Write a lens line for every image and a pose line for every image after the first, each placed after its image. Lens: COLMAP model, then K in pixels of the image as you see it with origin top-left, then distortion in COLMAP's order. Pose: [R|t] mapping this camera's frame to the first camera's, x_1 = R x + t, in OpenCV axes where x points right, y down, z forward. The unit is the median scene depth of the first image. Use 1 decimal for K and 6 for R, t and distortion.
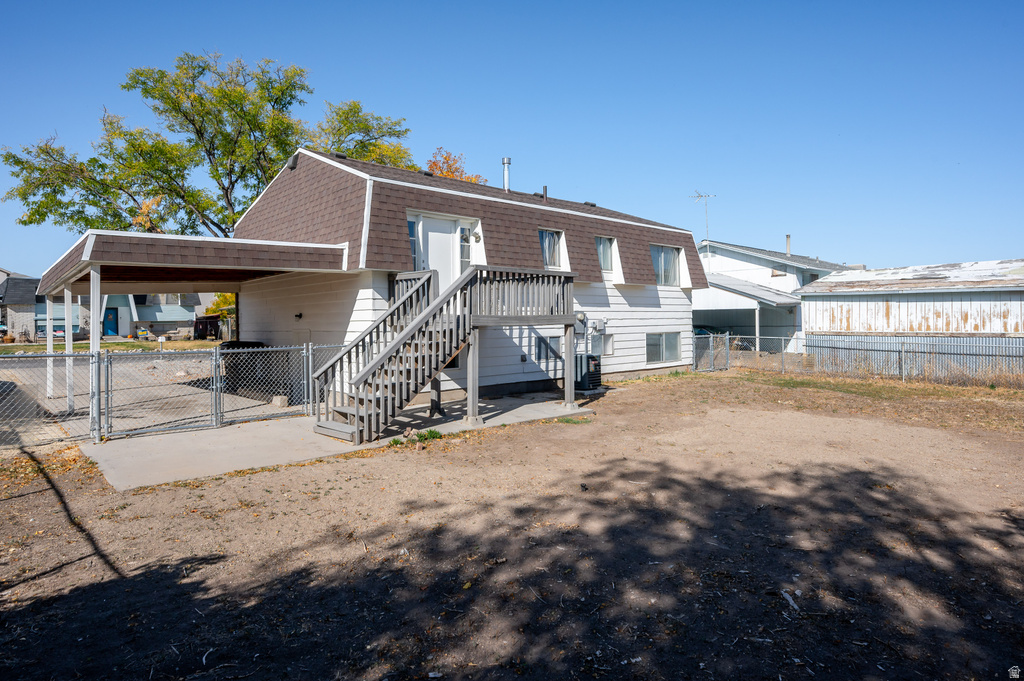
lens RADIAL K [[580.4, 0, 518.2], [0, 580.4, 326.1], [0, 0, 1]] dist [0.004415, 0.001226]
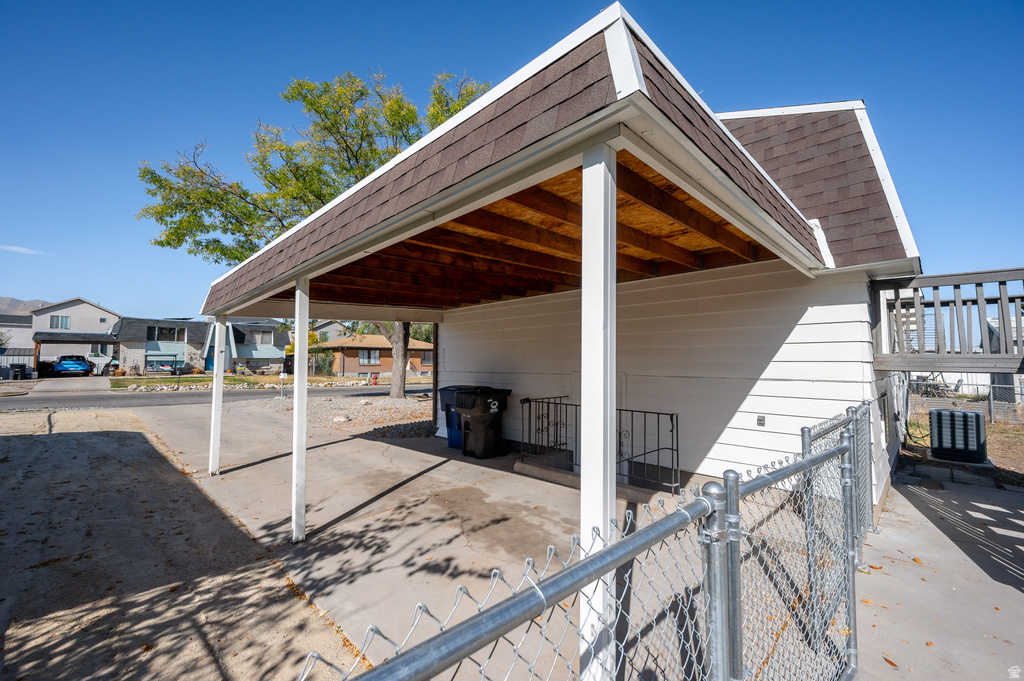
lens RADIAL K [[417.4, 0, 514.3], [0, 417.4, 336.3], [0, 0, 1]] dist [-0.002198, -0.000227]
pose [[0.998838, 0.013953, 0.046124, -0.157105], [-0.010738, 0.997544, -0.069216, 0.000373], [-0.046977, 0.068640, 0.996535, 0.164324]]
